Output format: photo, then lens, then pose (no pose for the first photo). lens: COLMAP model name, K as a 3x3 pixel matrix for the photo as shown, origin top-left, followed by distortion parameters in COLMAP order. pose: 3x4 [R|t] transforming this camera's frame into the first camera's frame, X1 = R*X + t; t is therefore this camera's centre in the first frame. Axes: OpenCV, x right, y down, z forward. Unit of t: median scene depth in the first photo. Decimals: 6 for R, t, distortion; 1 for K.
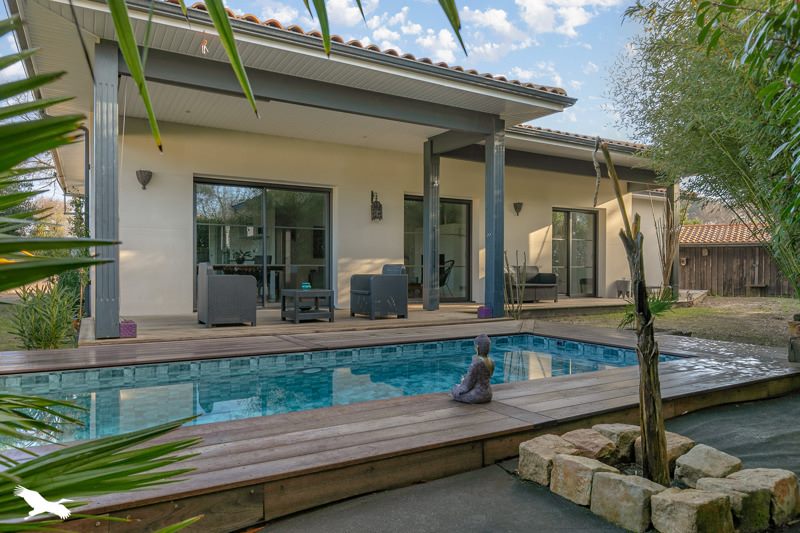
lens RADIAL K [[539.3, 0, 400.3], [0, 539.3, 269.4], [0, 0, 1]] dist [0.004639, 0.000465]
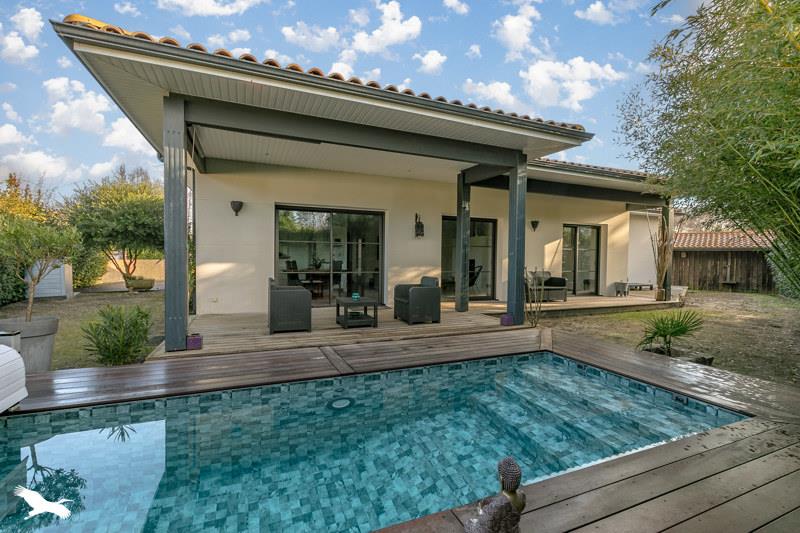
lens RADIAL K [[361.9, 0, 399.7], [0, 361.9, 265.8], [0, 0, 1]] dist [0.000266, -0.000362]
pose [[0.991703, 0.013735, -0.127811, 0.020797], [-0.010894, 0.999678, 0.022898, -0.043989], [0.128085, -0.021316, 0.991534, 0.159284]]
